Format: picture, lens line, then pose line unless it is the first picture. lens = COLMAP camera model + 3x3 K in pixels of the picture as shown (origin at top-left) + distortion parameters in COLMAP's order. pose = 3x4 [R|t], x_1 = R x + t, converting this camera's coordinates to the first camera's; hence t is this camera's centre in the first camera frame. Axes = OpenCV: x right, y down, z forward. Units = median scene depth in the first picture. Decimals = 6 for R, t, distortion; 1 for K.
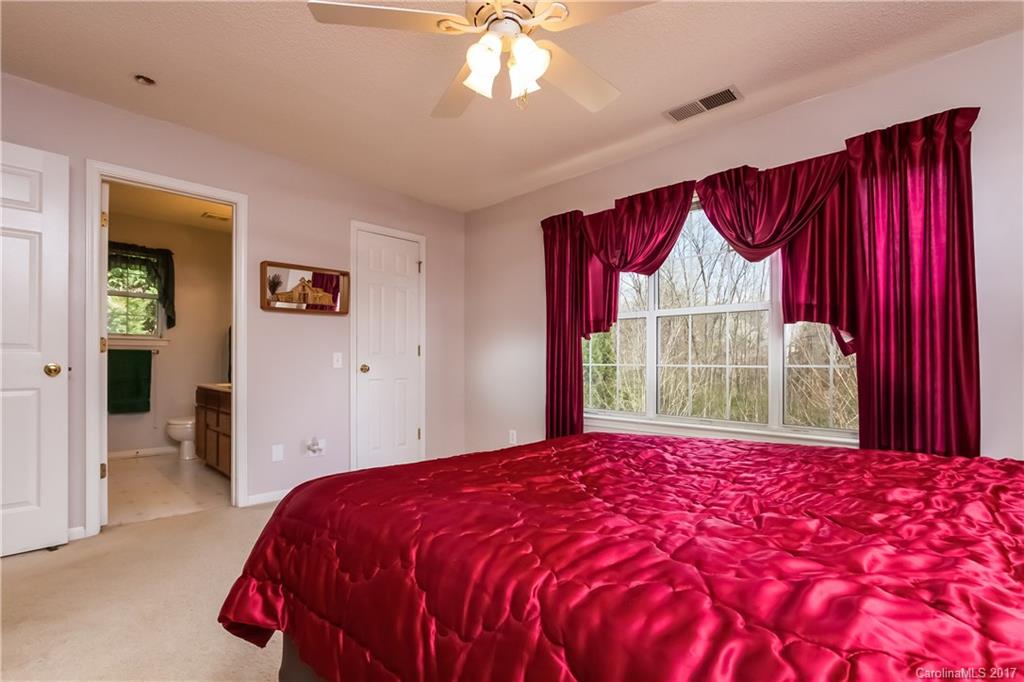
lens RADIAL K [[483.5, 0, 511.9], [0, 483.5, 357.1], [0, 0, 1]] dist [-0.003489, -0.000466]
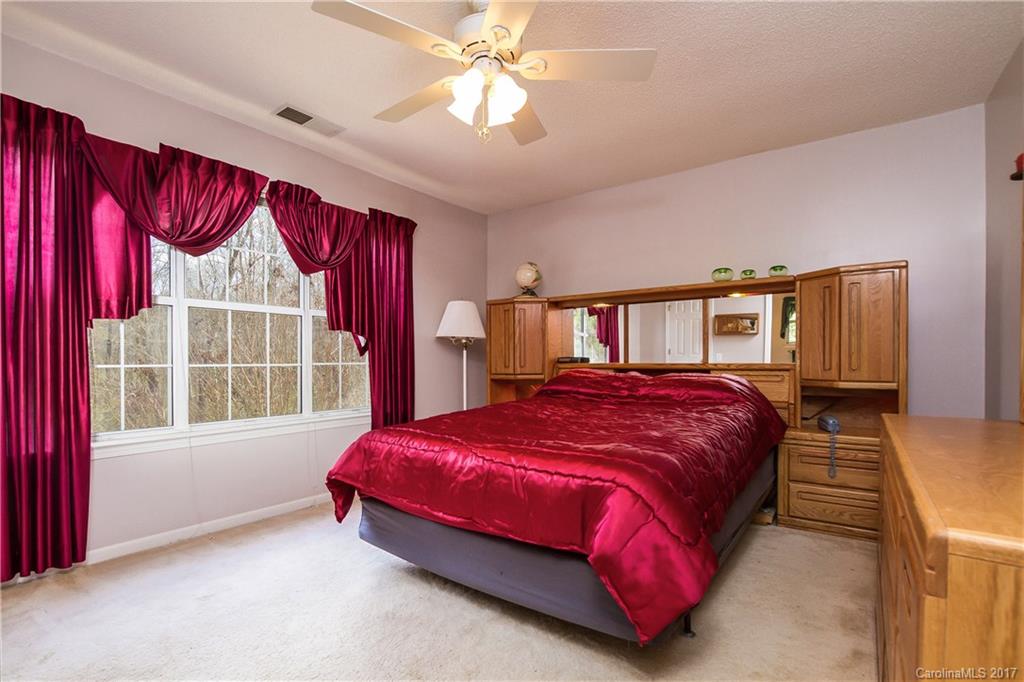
lens RADIAL K [[483.5, 0, 511.9], [0, 483.5, 357.1], [0, 0, 1]] dist [-0.003489, -0.000466]
pose [[-0.153284, -0.005759, 0.988165, -0.673999], [-0.008438, 0.999954, 0.004519, -0.007181], [-0.988146, -0.007646, -0.153325, 0.653920]]
